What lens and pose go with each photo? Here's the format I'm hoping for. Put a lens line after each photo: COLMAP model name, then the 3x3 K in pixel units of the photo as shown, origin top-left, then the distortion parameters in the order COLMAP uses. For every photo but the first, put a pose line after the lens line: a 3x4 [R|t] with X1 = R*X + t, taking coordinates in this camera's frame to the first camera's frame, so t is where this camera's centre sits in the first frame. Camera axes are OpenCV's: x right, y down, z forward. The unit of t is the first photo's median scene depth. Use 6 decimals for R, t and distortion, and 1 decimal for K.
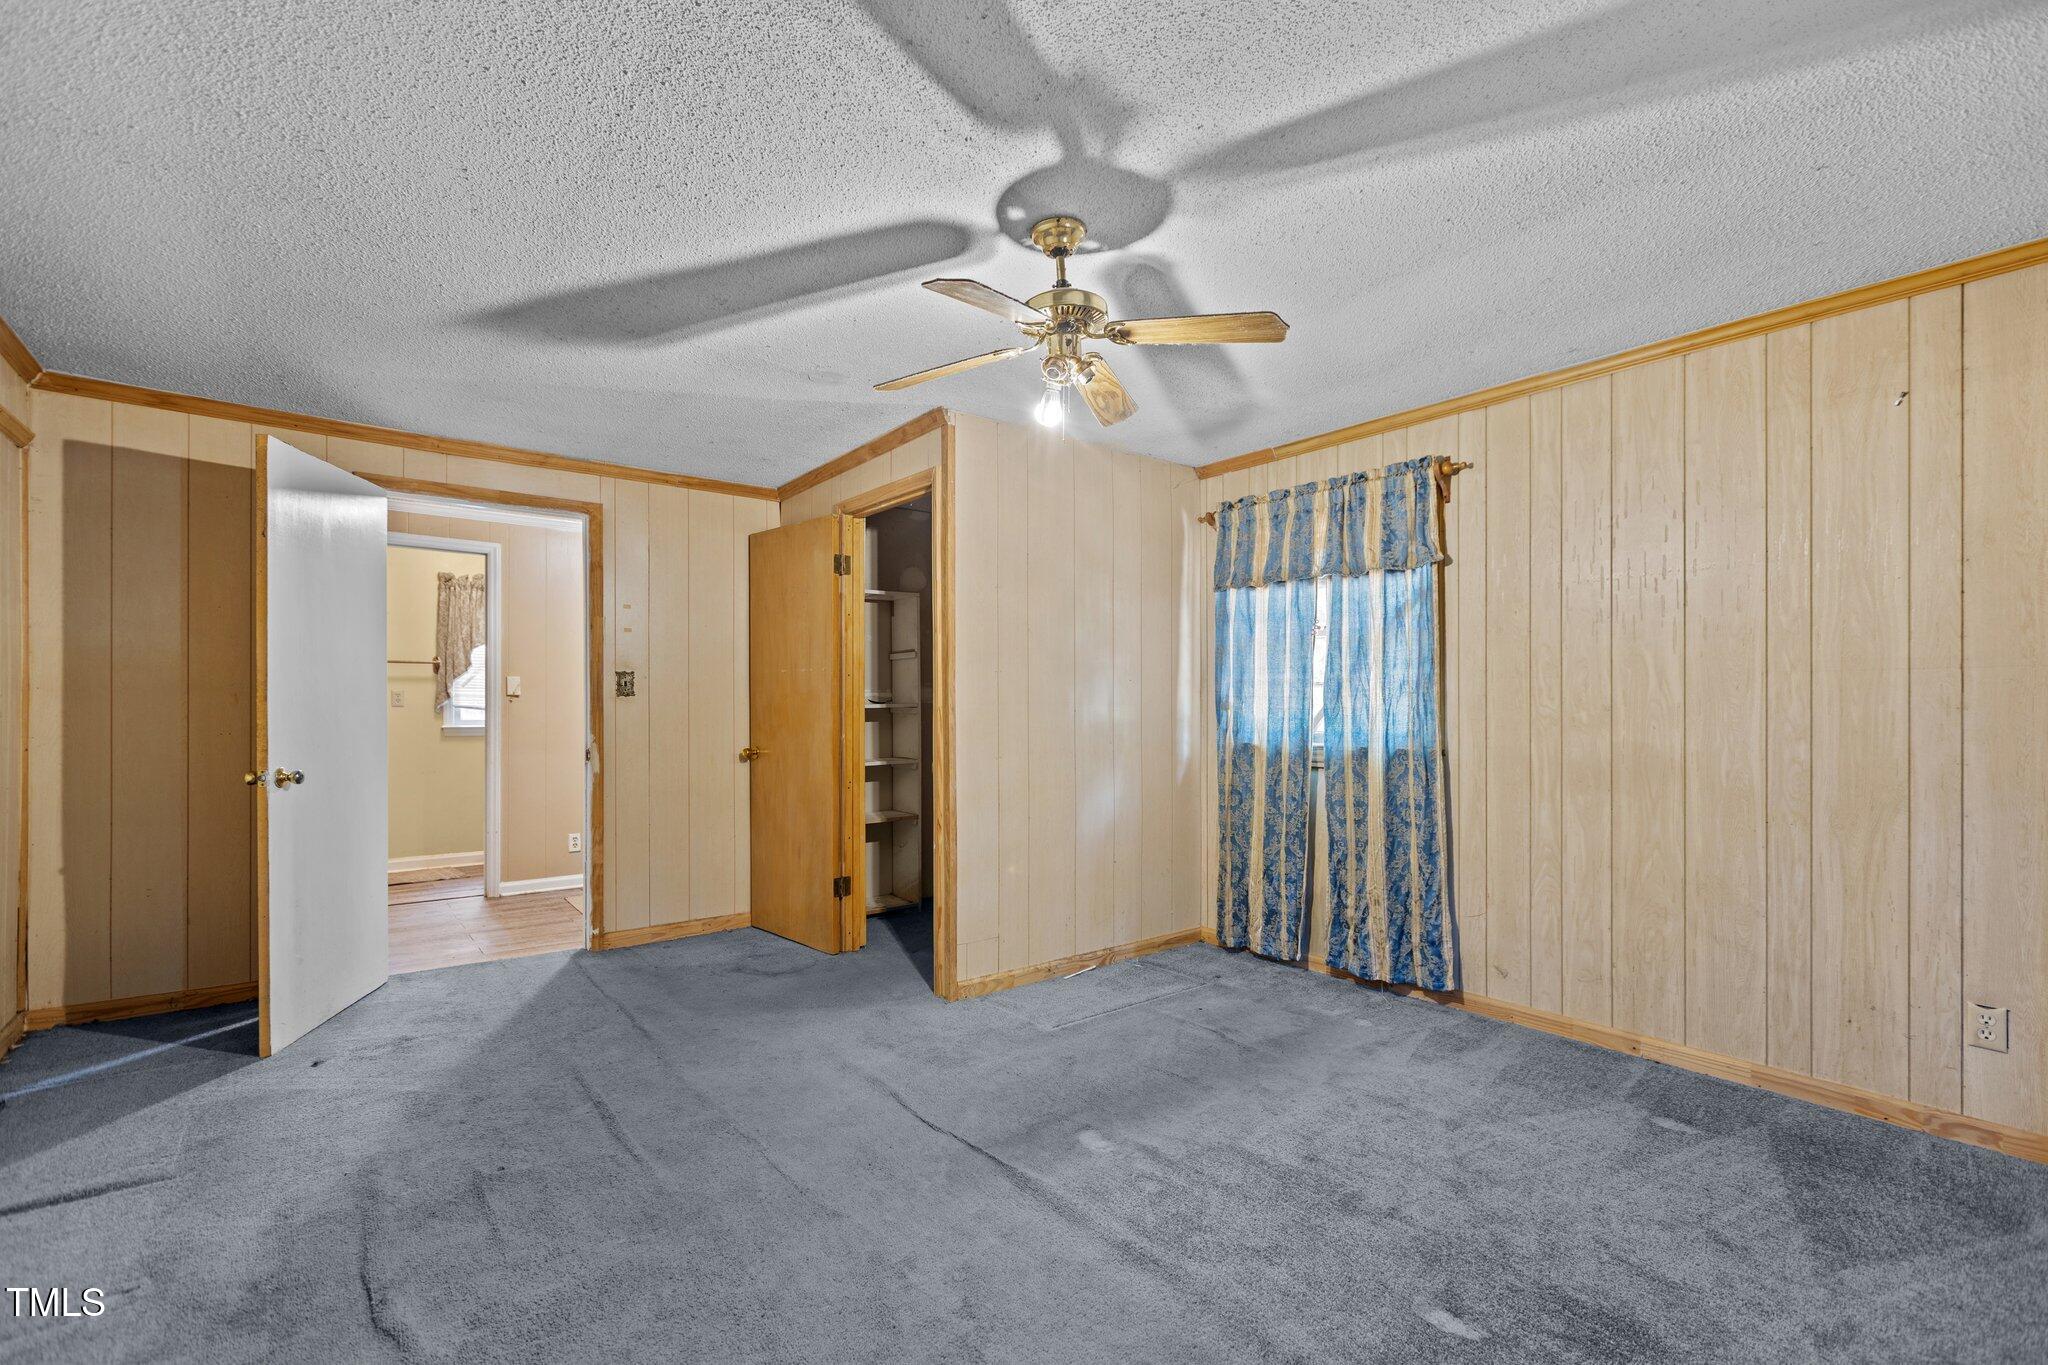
lens RADIAL K [[926.5, 0, 1025.7], [0, 926.5, 698.1], [0, 0, 1]] dist [-0.000142, 0.000292]
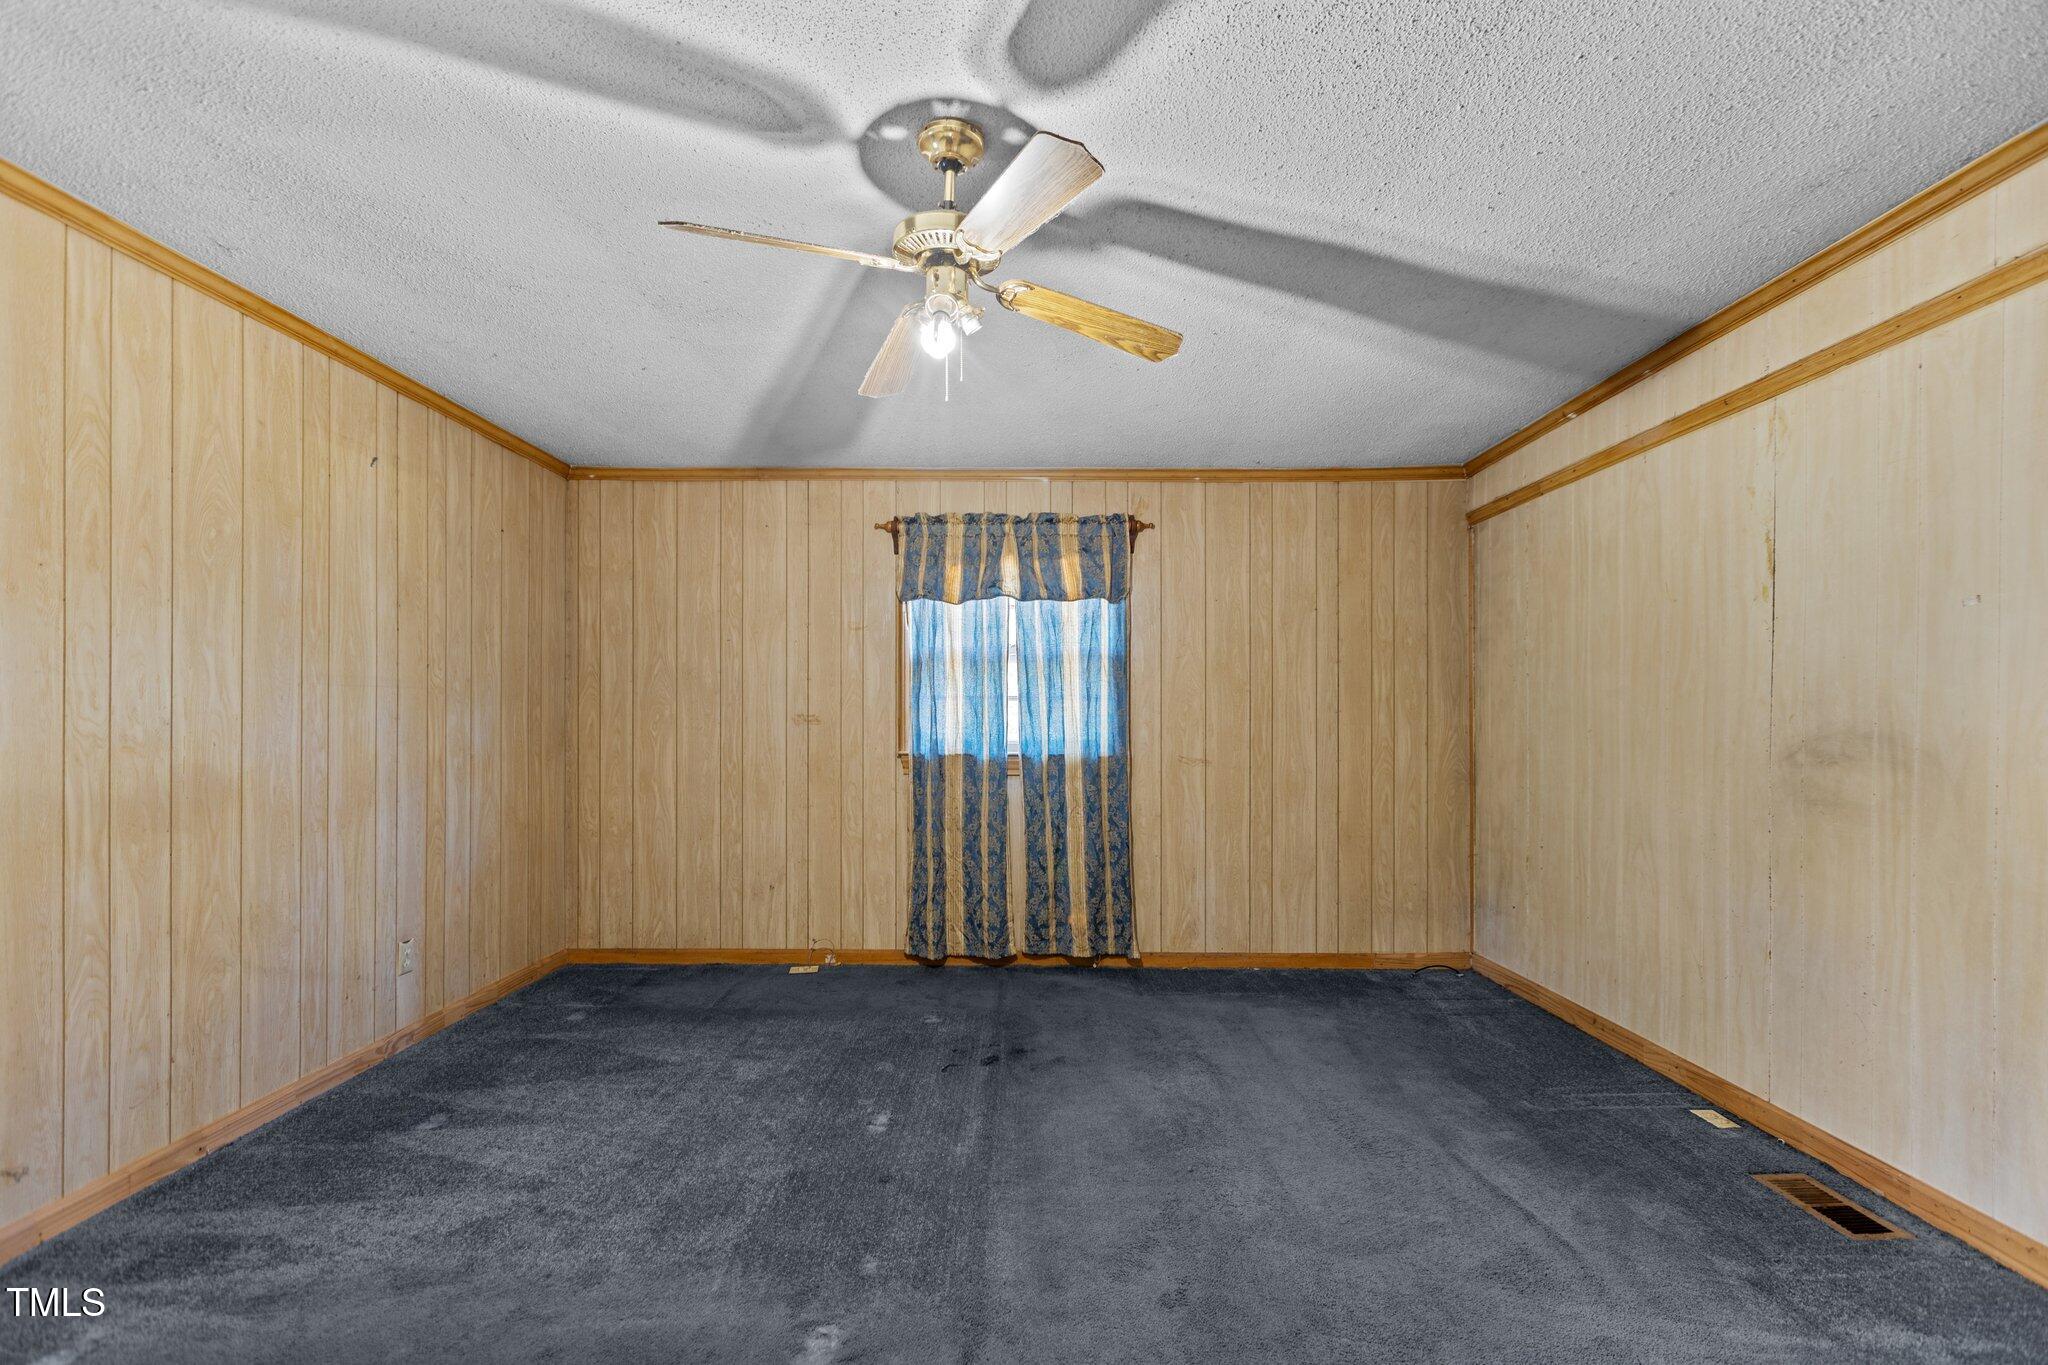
lens RADIAL K [[926.5, 0, 1017.1], [0, 926.5, 710.5], [0, 0, 1]] dist [-0.000142, 0.000292]
pose [[-0.785318, 0.002167, 0.619089, -0.391582], [-0.005301, 0.999934, -0.010225, 0.006645], [-0.619070, -0.011311, -0.785254, 1.214716]]
